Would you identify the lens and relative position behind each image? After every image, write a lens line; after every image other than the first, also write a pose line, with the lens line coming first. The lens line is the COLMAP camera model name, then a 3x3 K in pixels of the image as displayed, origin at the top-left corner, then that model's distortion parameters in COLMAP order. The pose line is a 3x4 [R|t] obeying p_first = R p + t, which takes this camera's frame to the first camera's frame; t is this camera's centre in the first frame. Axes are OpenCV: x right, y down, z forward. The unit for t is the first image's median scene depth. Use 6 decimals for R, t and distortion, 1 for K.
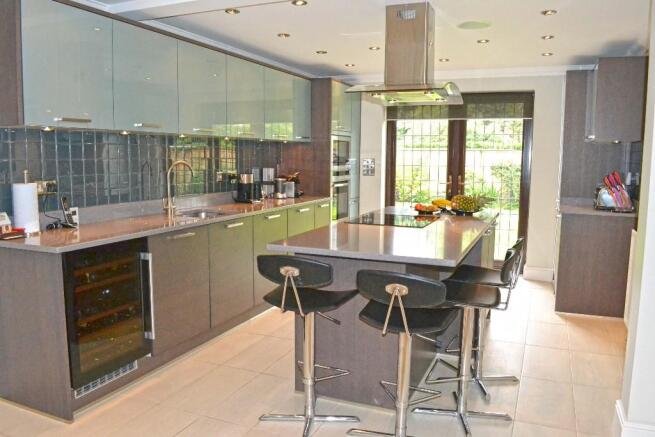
lens RADIAL K [[534.1, 0, 327.5], [0, 534.1, 218.5], [0, 0, 1]] dist [-0.035071, 0.006278]
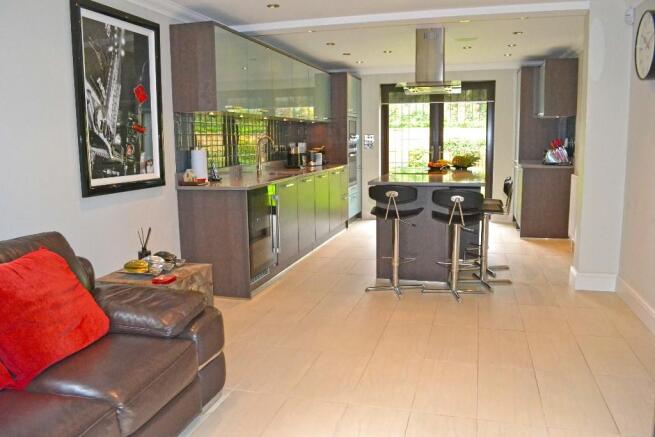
lens RADIAL K [[558.9, 0, 327.5], [0, 558.9, 218.5], [0, 0, 1]] dist [0.002658, 0.000845]
pose [[0.989399, -0.041167, 0.139264, -0.249160], [0.038151, 0.998977, 0.024262, 0.059131], [-0.140120, -0.018692, 0.989958, -0.357086]]
